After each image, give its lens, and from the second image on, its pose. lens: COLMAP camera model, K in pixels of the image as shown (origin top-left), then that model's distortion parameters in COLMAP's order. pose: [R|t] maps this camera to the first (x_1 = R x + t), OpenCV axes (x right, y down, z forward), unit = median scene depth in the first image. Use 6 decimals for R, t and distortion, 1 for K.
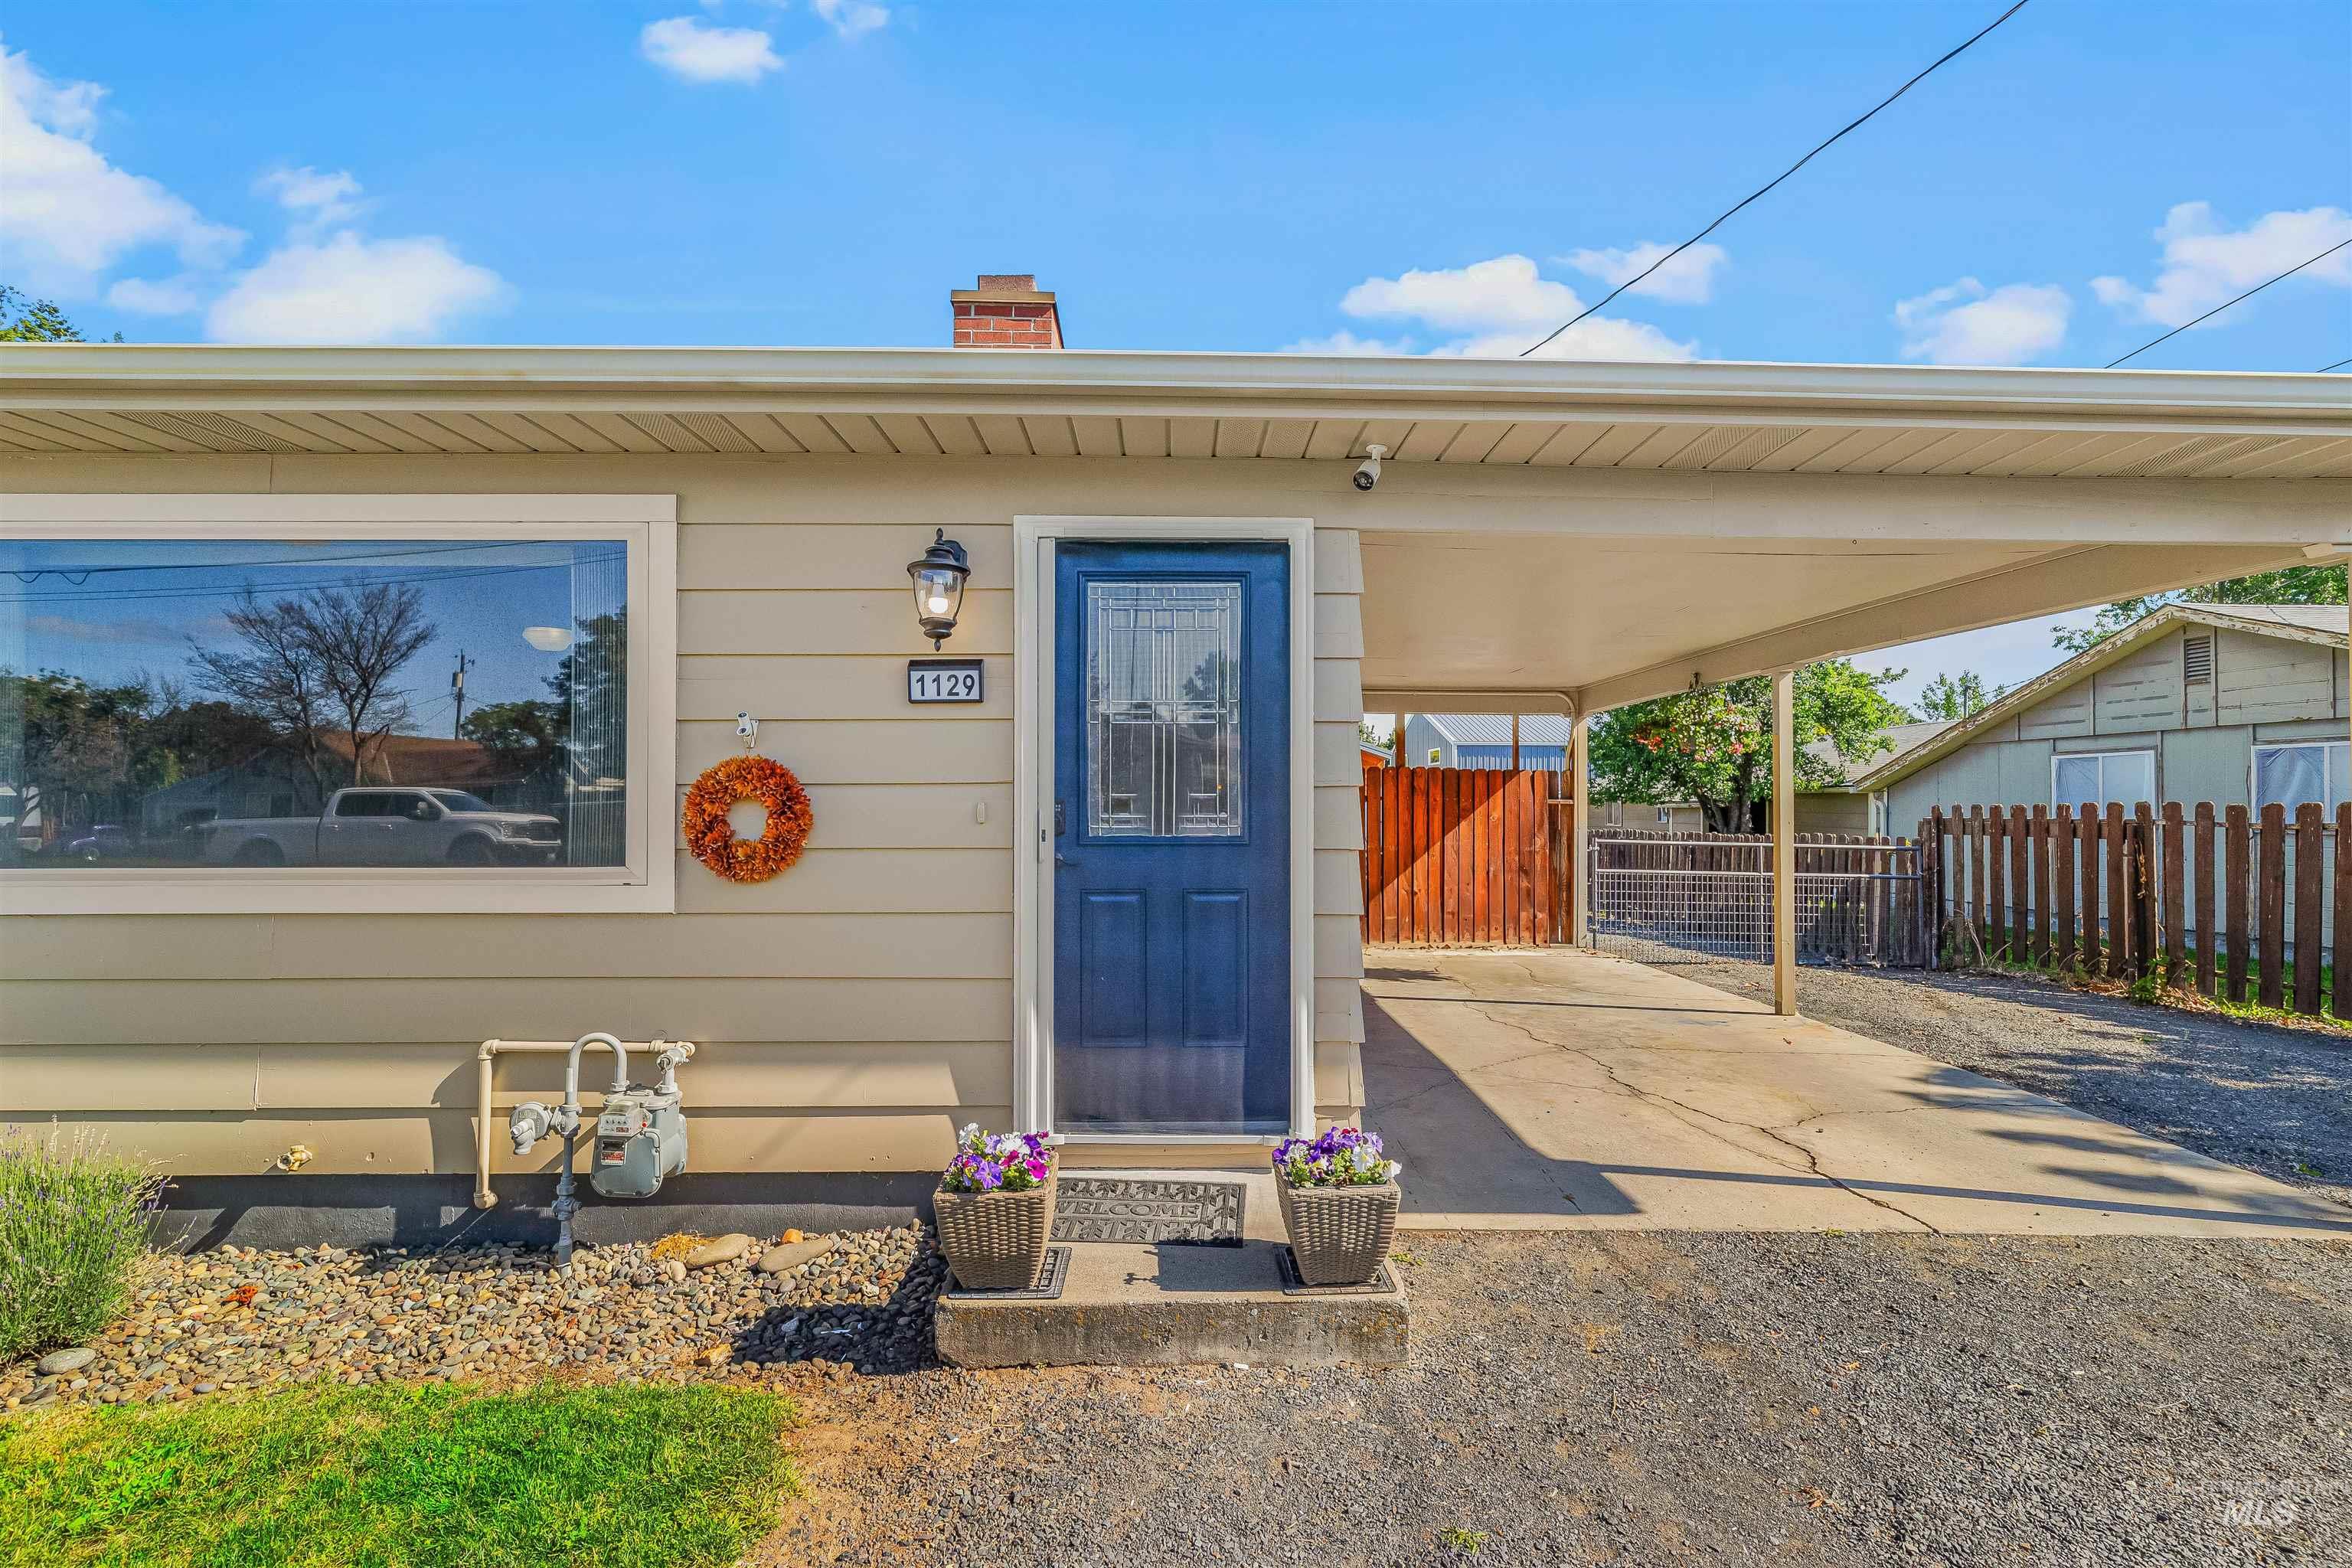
lens RADIAL K [[1072.3, 0, 1181.5], [0, 1072.3, 797.6], [0, 0, 1]] dist [-0.000848, 0.000149]
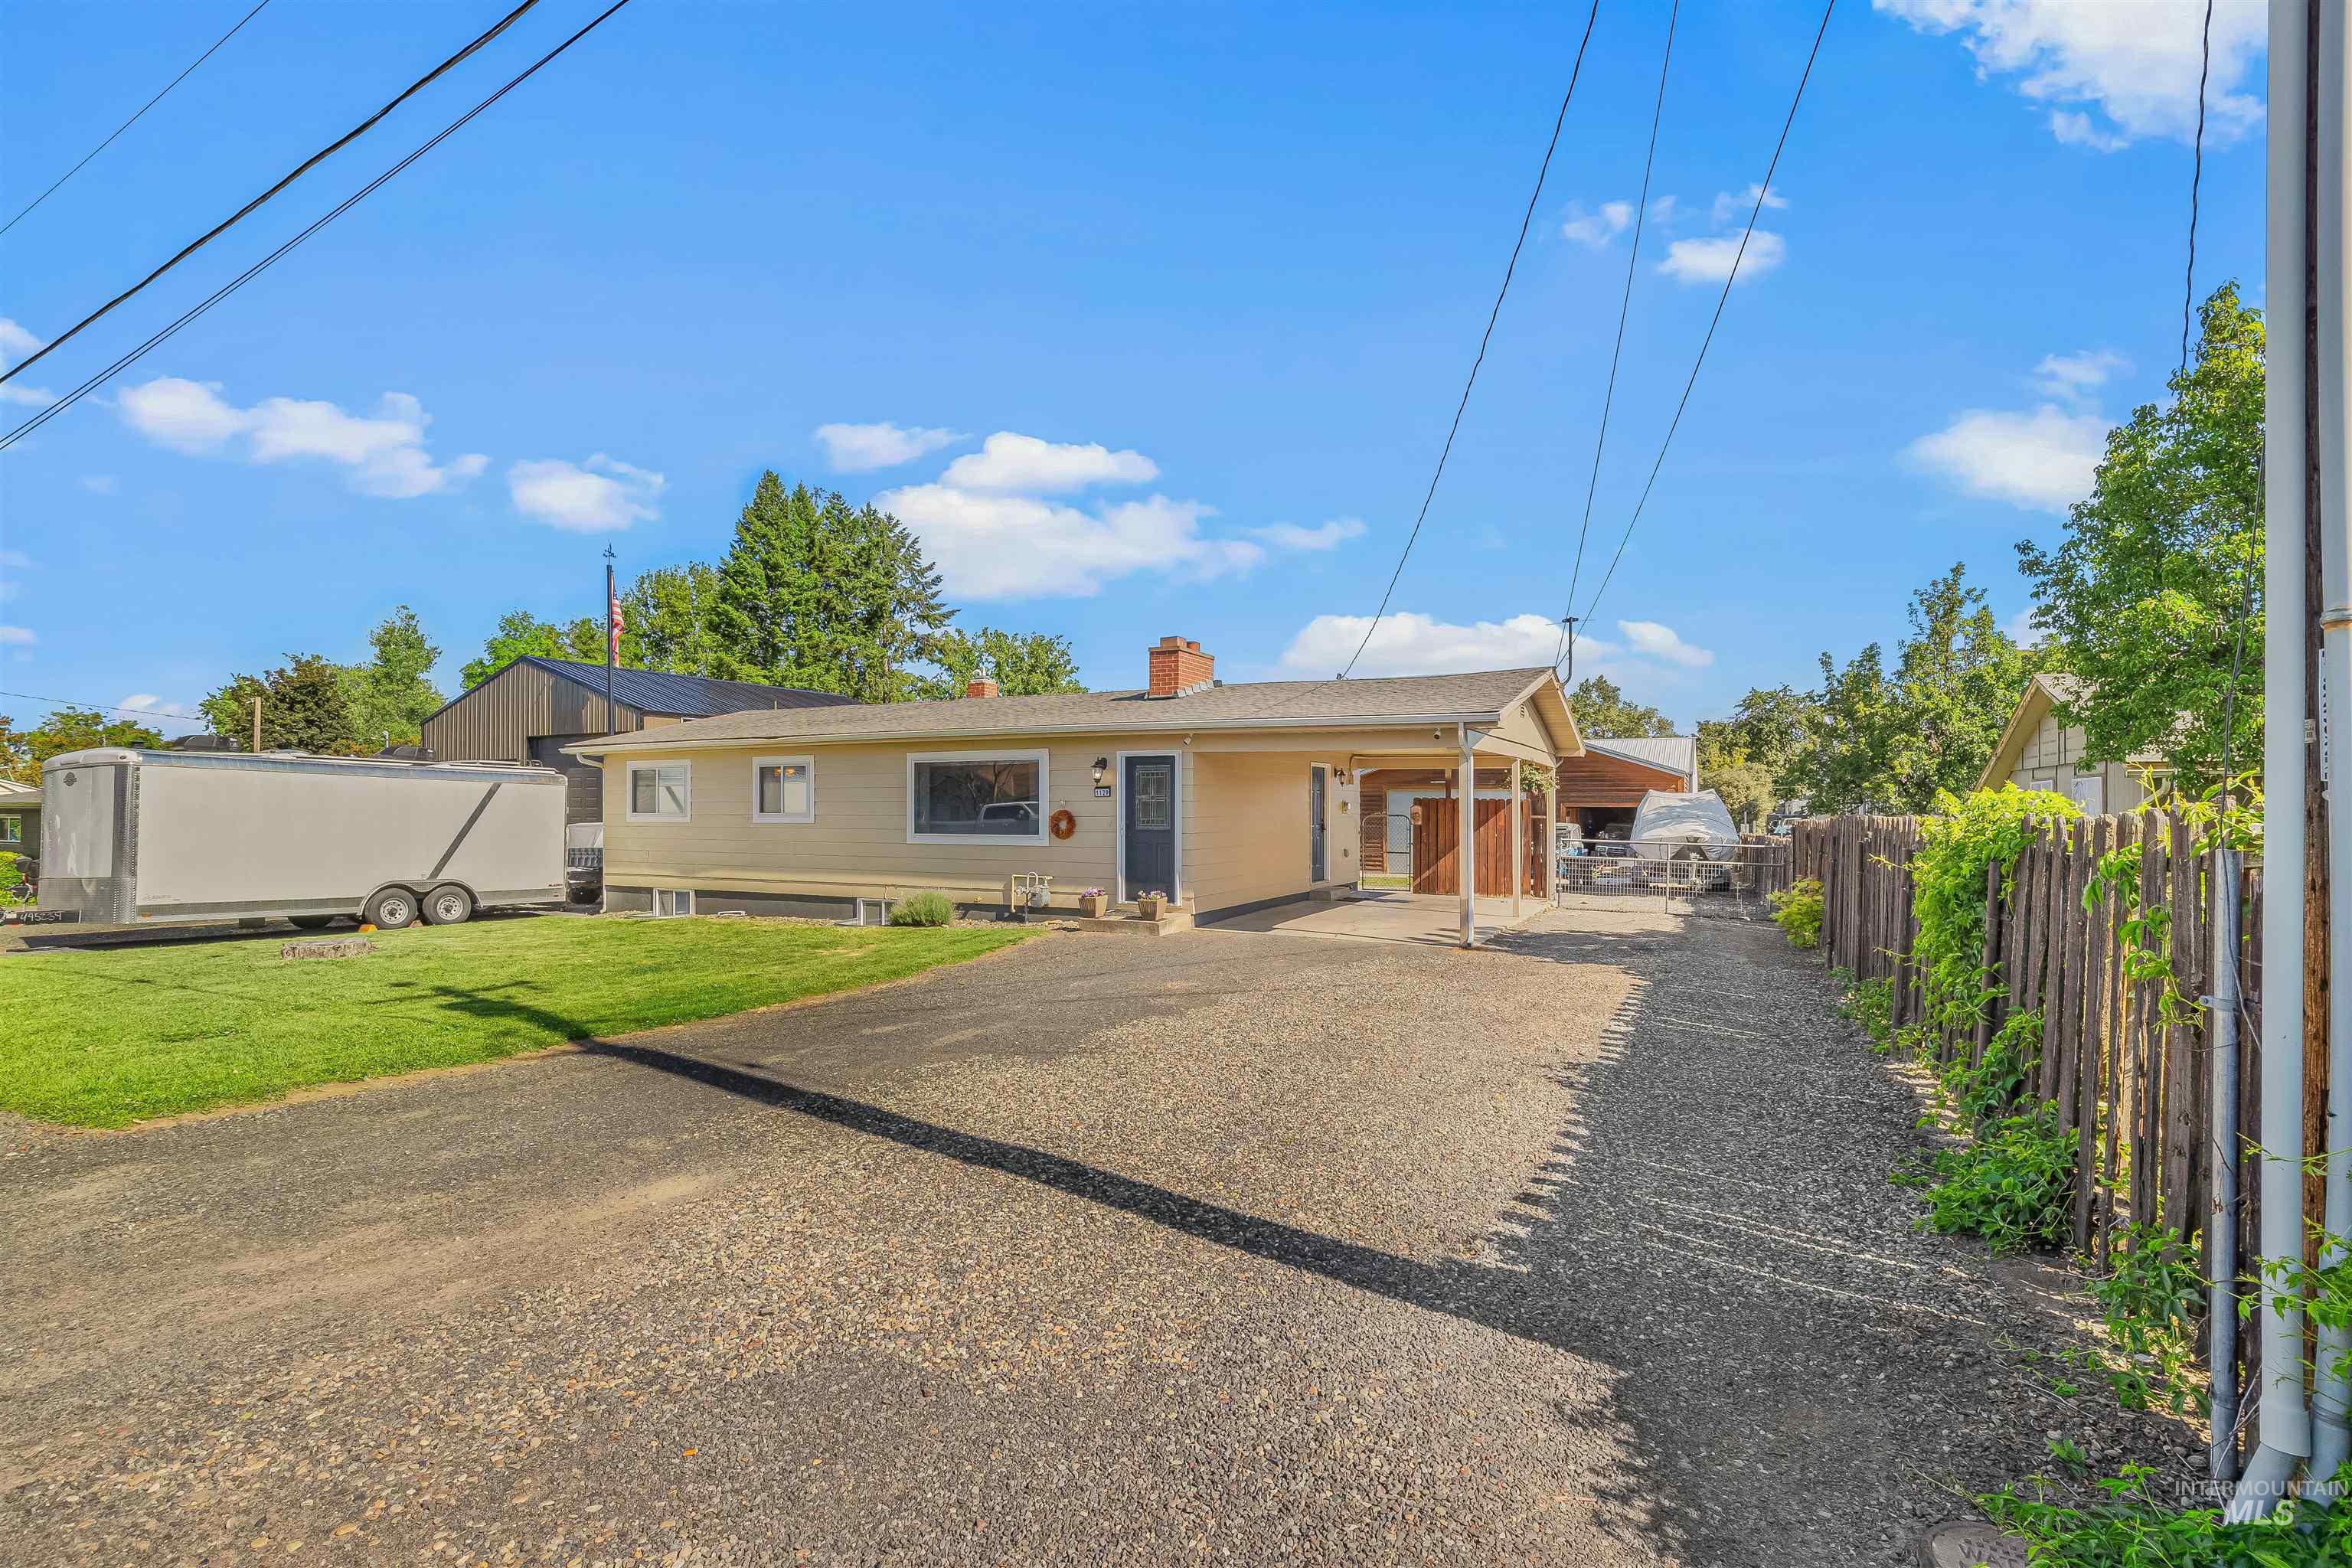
lens RADIAL K [[1059.7, 0, 1189.4], [0, 1059.7, 816.5], [0, 0, 1]] dist [0.002166, 0.000266]
pose [[0.889416, 0.004220, -0.457079, 0.666403], [0.002042, 0.999911, 0.013206, -0.022597], [0.457094, -0.012679, 0.889328, -0.851111]]
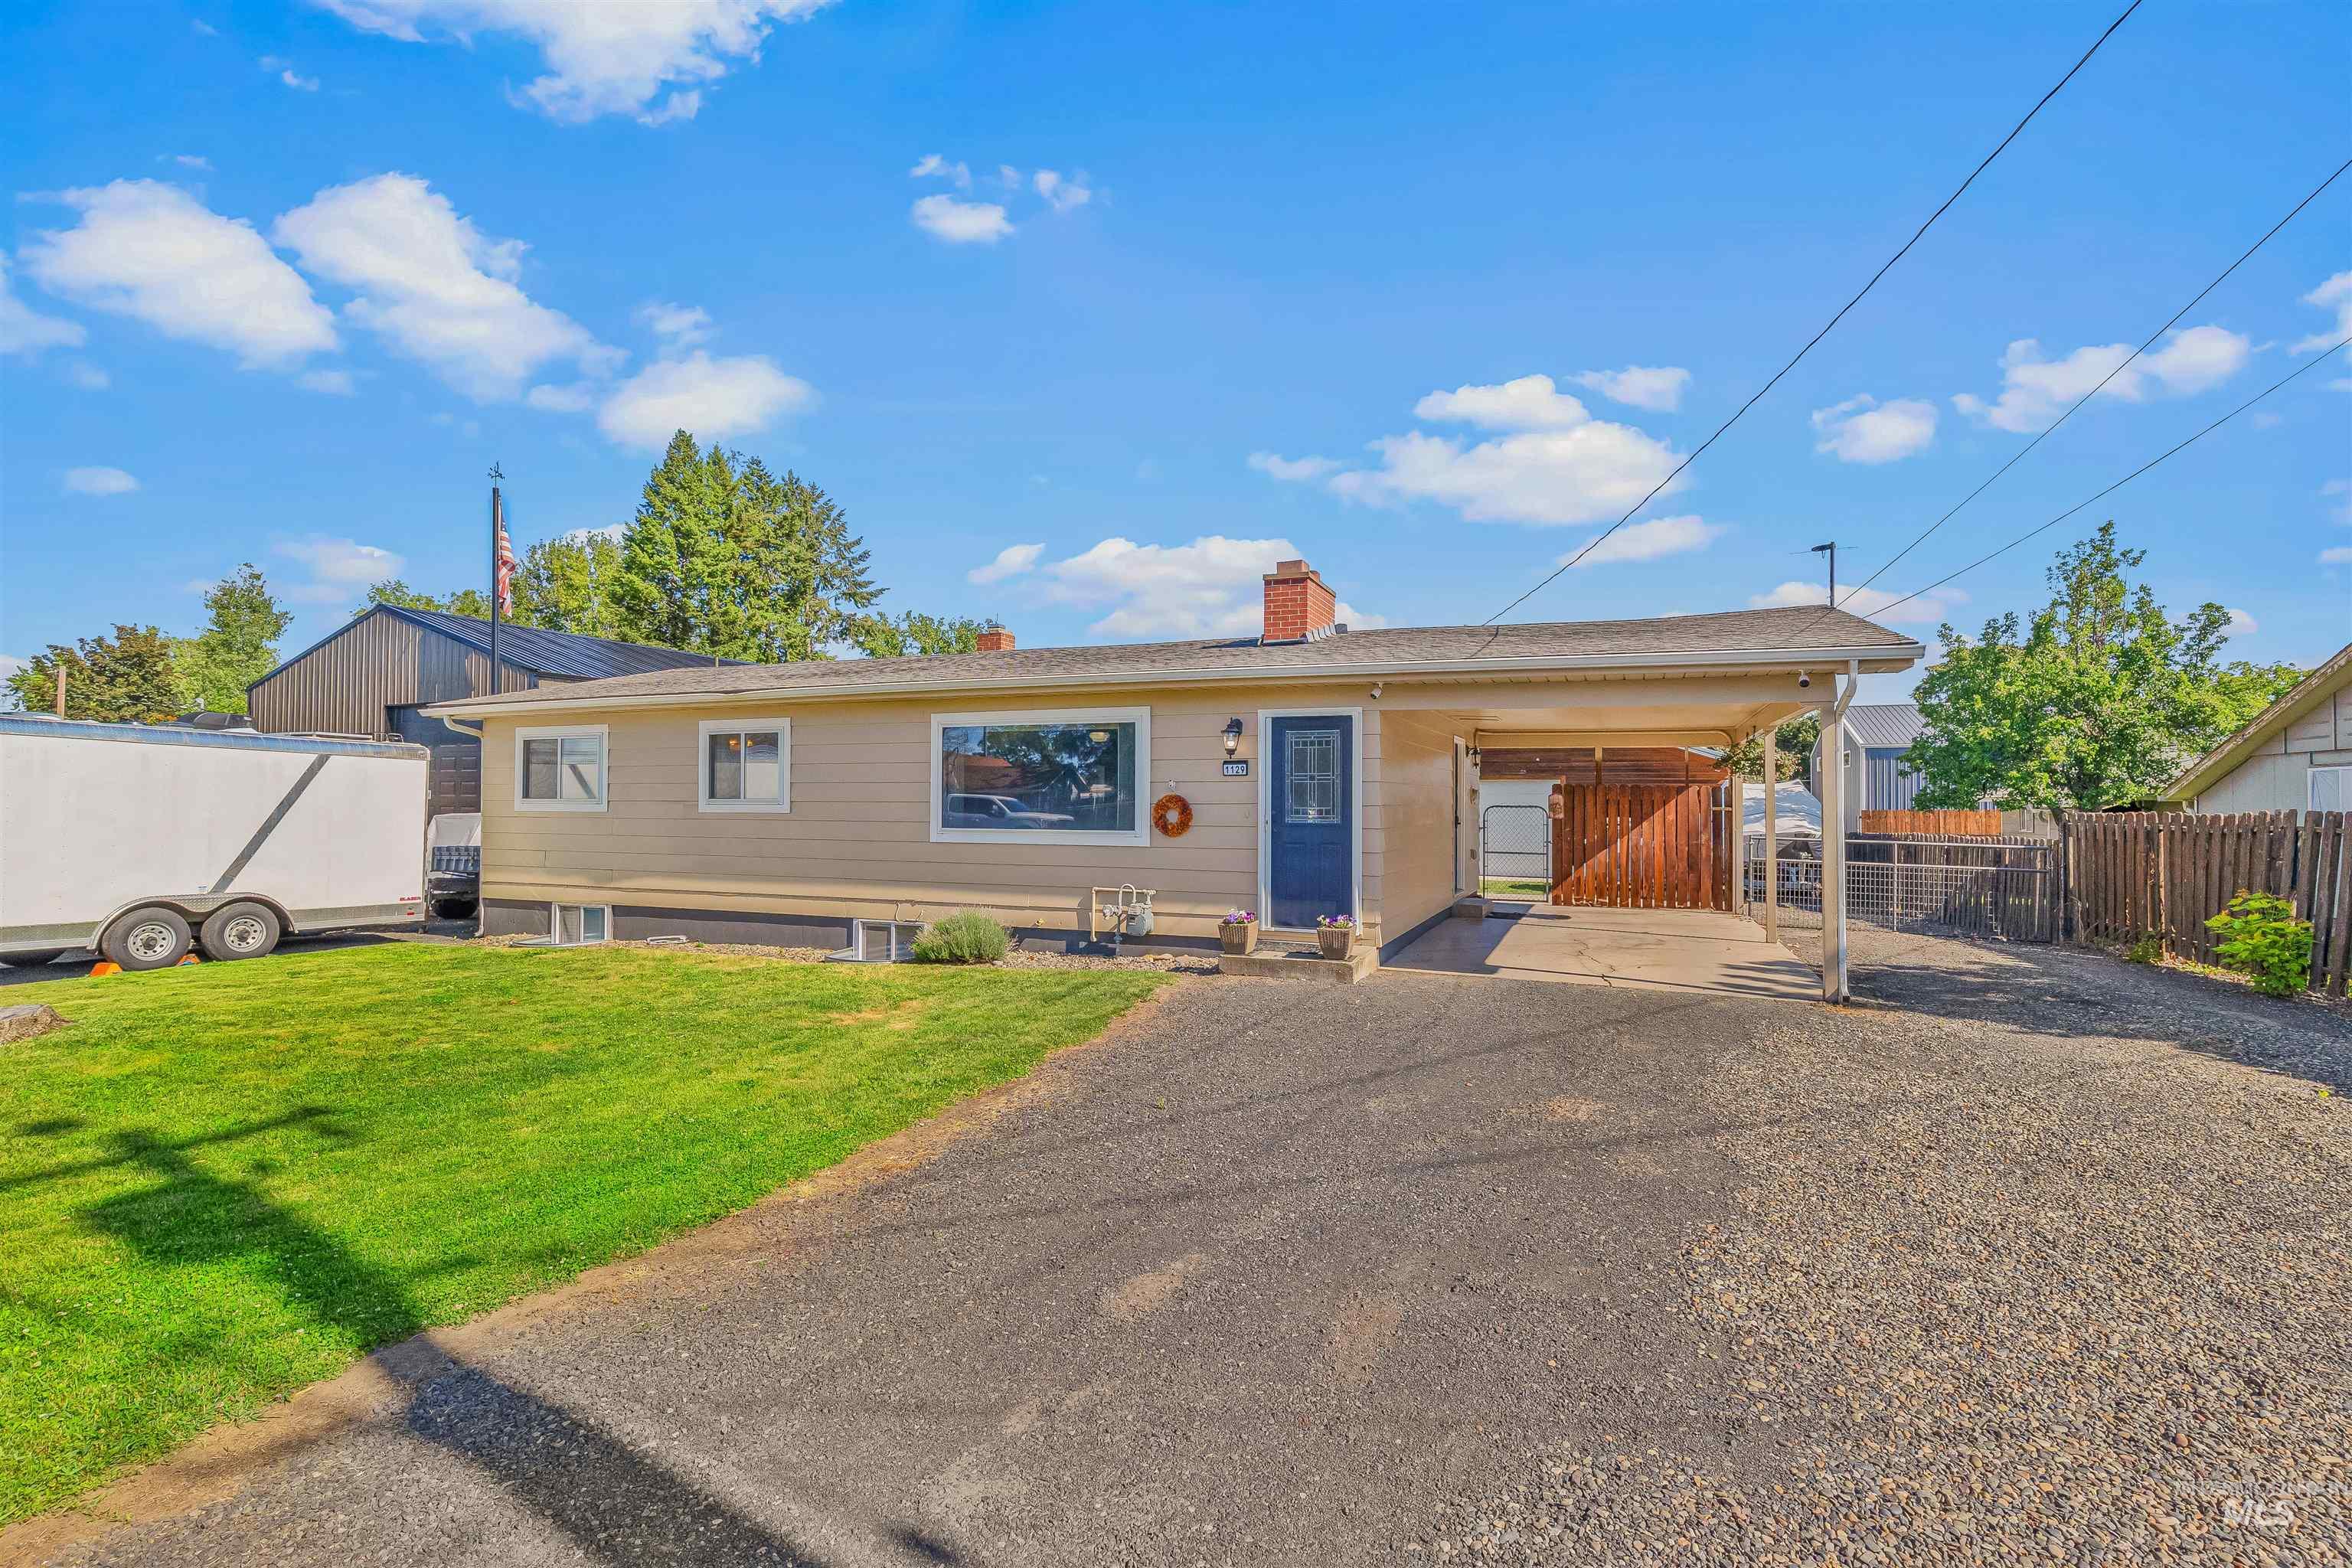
lens RADIAL K [[1064.5, 0, 1190.9], [0, 1064.5, 795.5], [0, 0, 1]] dist [0.000024, 0.000313]
pose [[0.922684, 0.001401, -0.385554, 0.262351], [-0.002041, 0.999997, -0.001251, -0.010754], [0.385551, 0.001941, 0.922684, -0.571635]]
